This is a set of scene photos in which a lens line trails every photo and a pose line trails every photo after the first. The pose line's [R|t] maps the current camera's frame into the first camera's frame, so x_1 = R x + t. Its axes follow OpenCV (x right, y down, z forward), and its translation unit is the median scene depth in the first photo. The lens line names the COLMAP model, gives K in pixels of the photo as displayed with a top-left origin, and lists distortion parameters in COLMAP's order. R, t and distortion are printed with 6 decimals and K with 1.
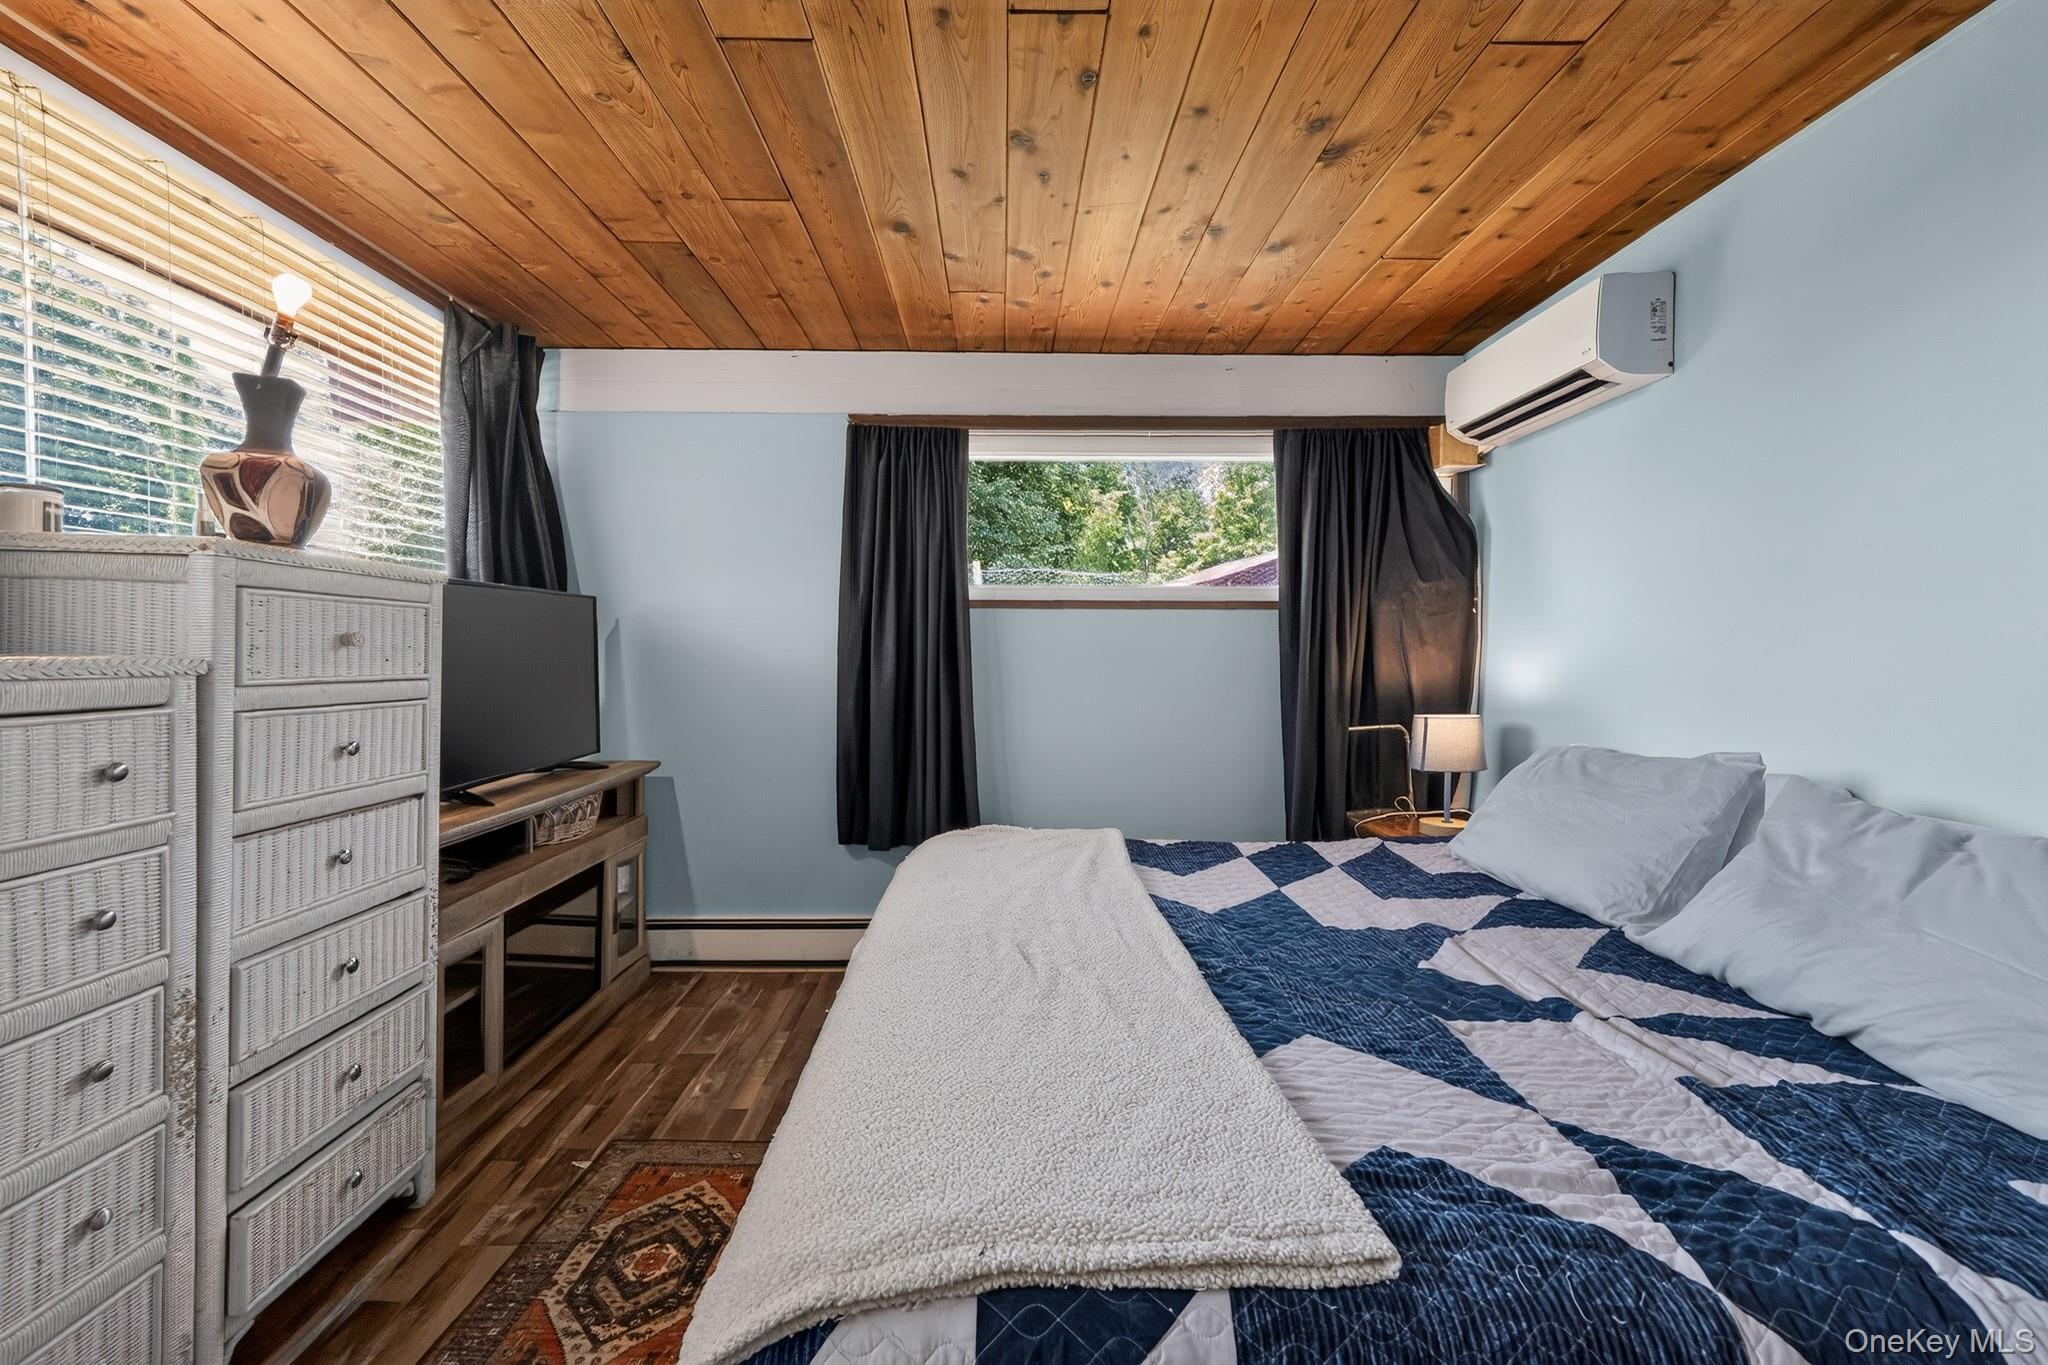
lens RADIAL K [[898.0, 0, 1021.4], [0, 898.0, 666.5], [0, 0, 1]] dist [0.001464, 0.001060]
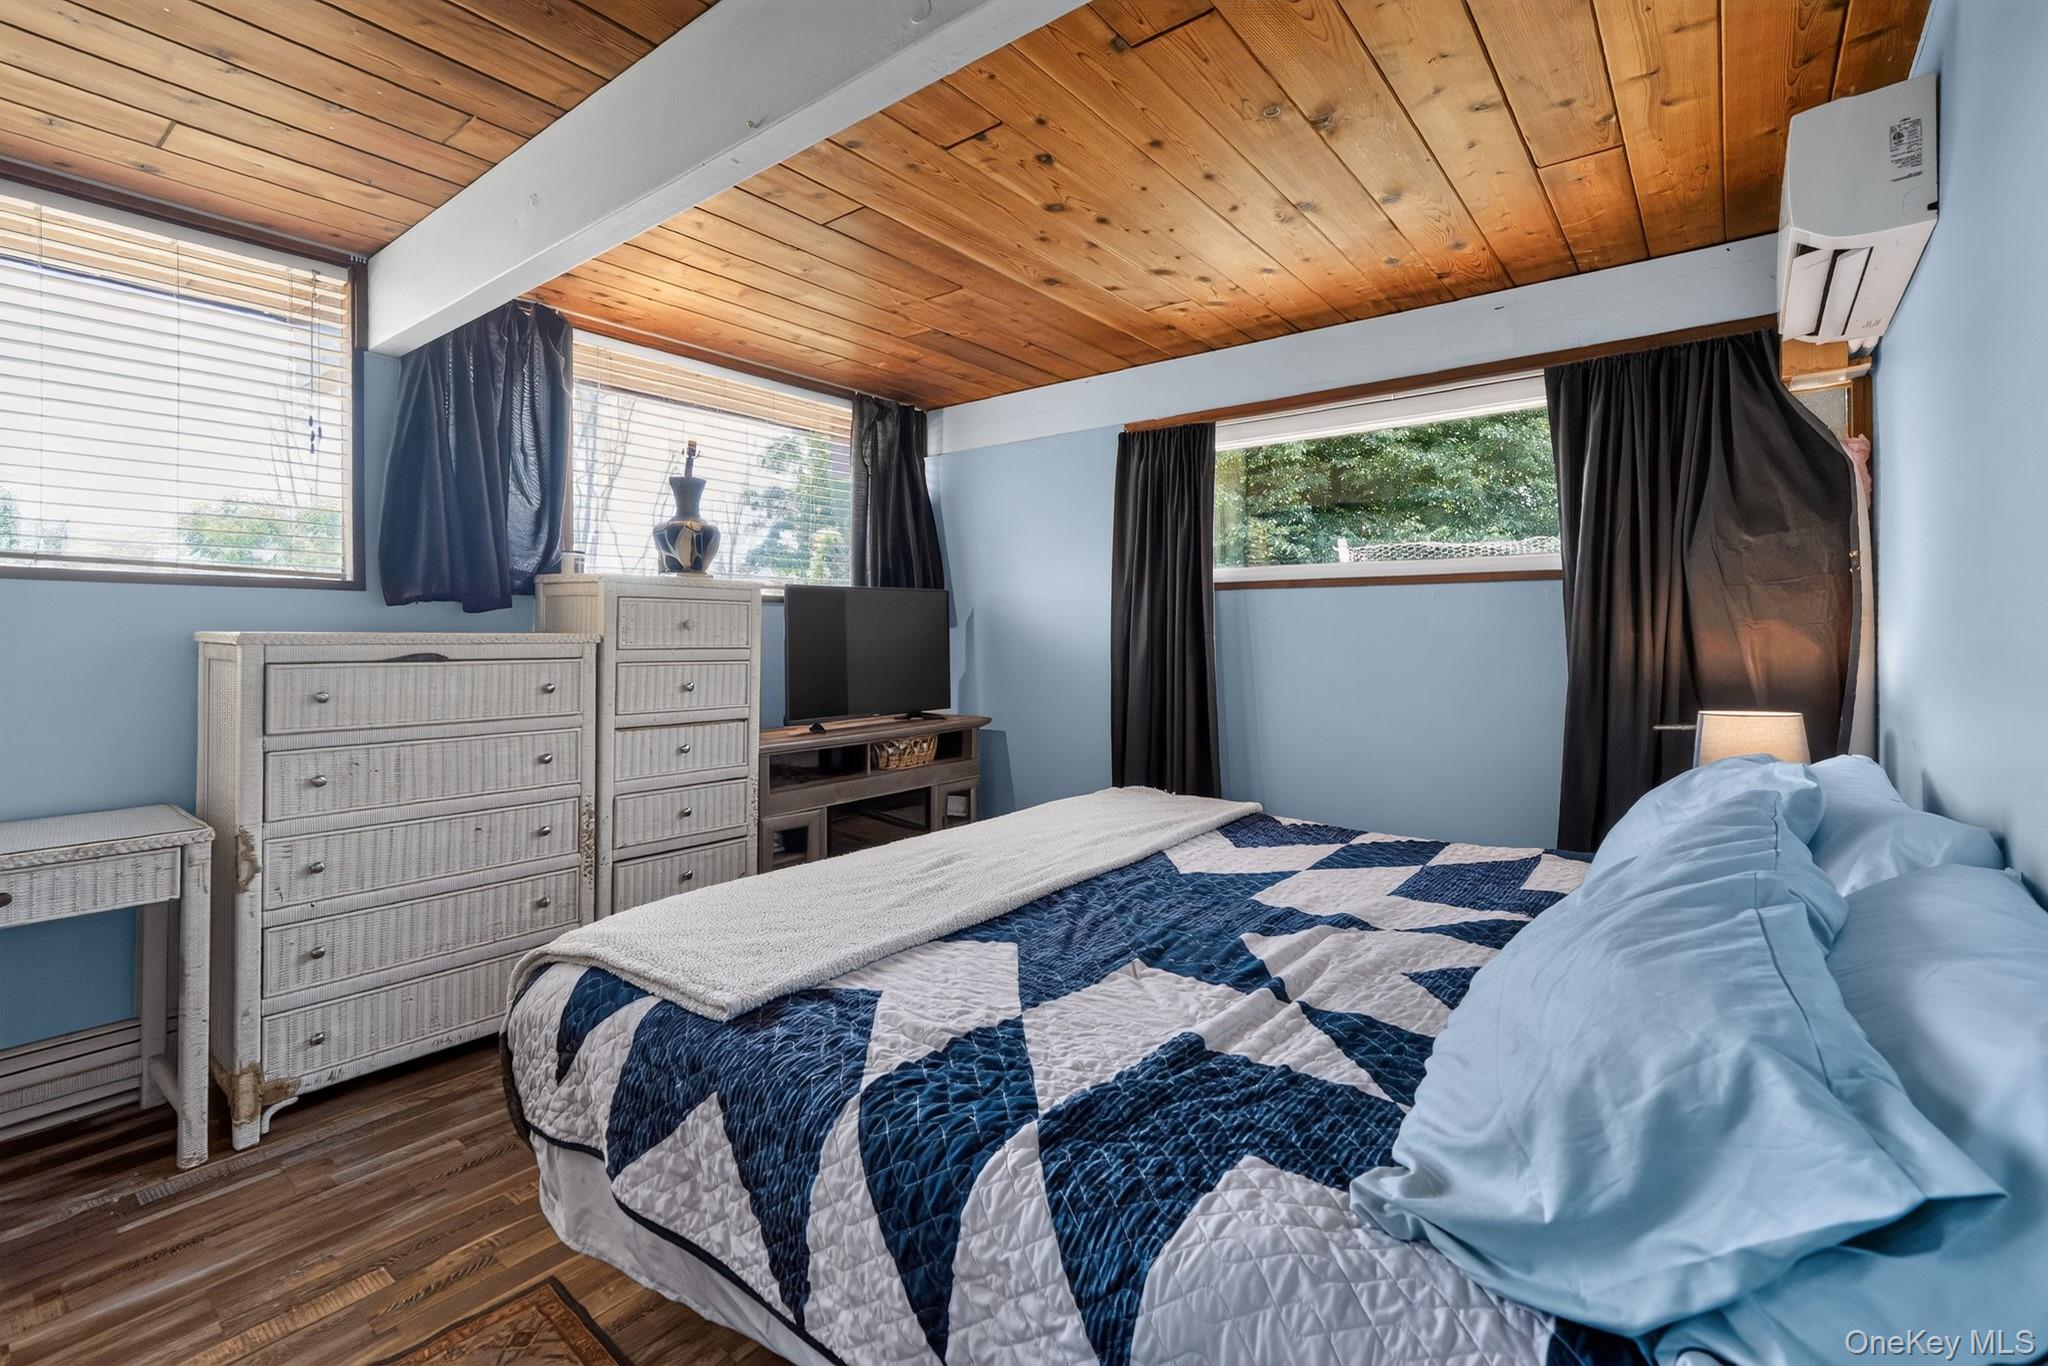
lens RADIAL K [[898.0, 0, 998.9], [0, 898.0, 635.0], [0, 0, 1]] dist [0.001464, 0.001060]
pose [[0.773933, -0.001113, -0.633266, 0.751707], [-0.008760, 0.999884, -0.012464, 0.006514], [0.633207, 0.015194, 0.773834, 0.028767]]
